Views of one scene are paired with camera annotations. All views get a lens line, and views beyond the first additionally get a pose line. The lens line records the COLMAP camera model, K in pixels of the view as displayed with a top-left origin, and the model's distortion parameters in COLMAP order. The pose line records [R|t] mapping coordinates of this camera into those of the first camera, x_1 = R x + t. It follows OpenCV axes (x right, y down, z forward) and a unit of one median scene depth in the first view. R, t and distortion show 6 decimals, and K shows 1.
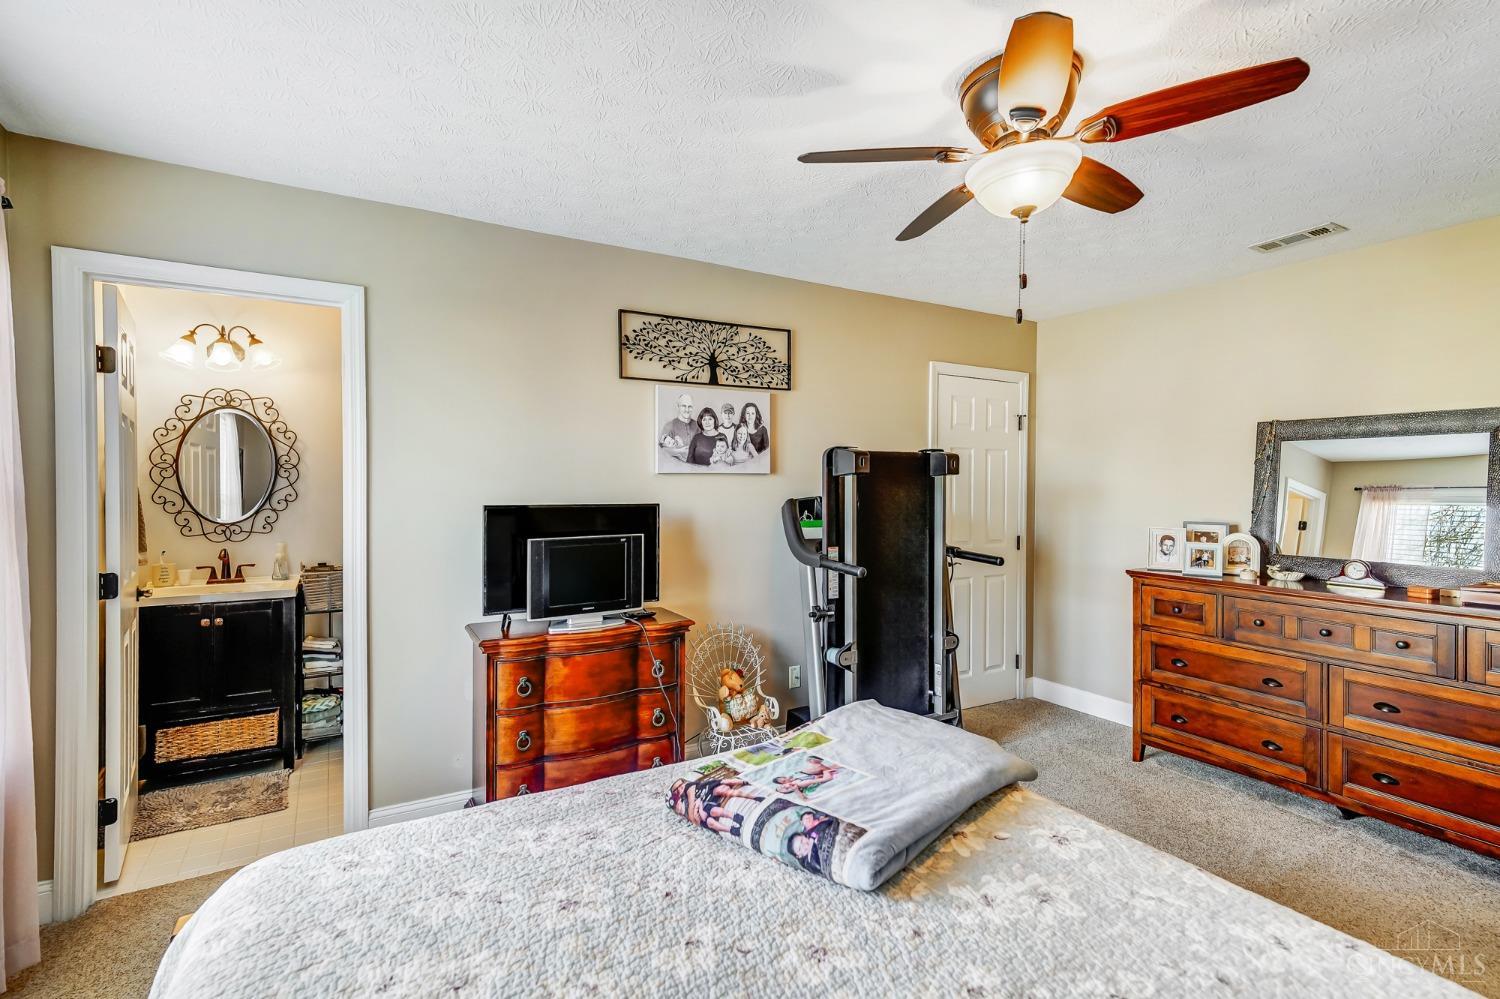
lens RADIAL K [[695.6, 0, 746.8], [0, 695.6, 494.9], [0, 0, 1]] dist [0.019395, 0.000029]
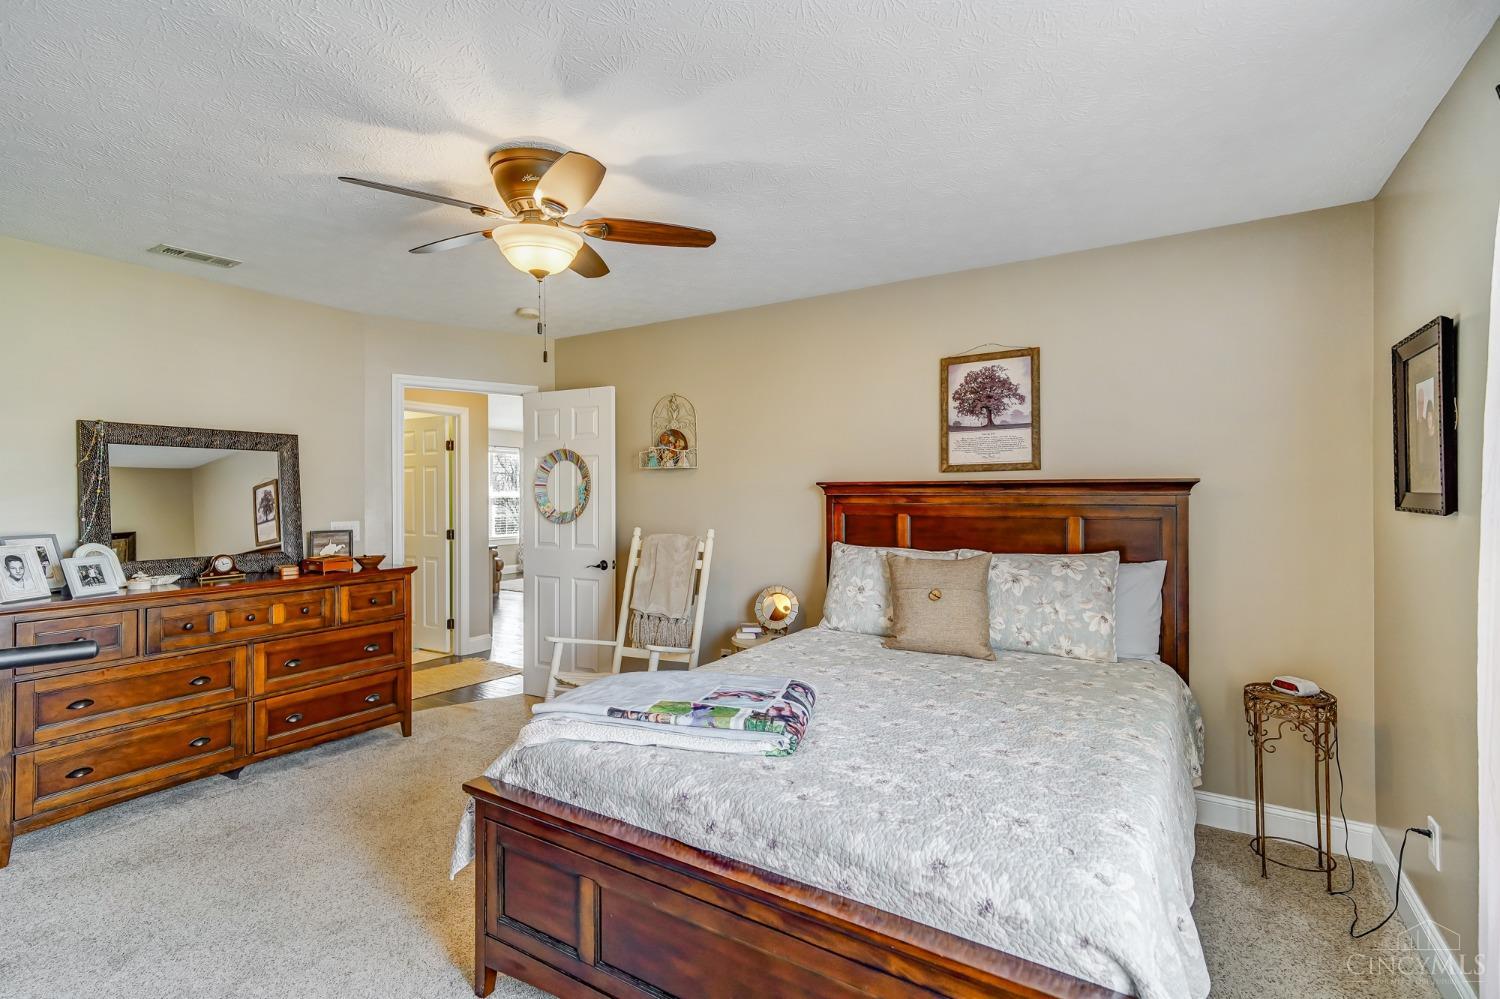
lens RADIAL K [[695.6, 0, 746.8], [0, 695.6, 494.9], [0, 0, 1]] dist [0.019395, 0.000029]
pose [[-0.458349, -0.006992, 0.888745, -0.685626], [0.012441, 0.999821, 0.014282, -0.014388], [-0.888685, 0.017603, -0.458180, 0.957273]]
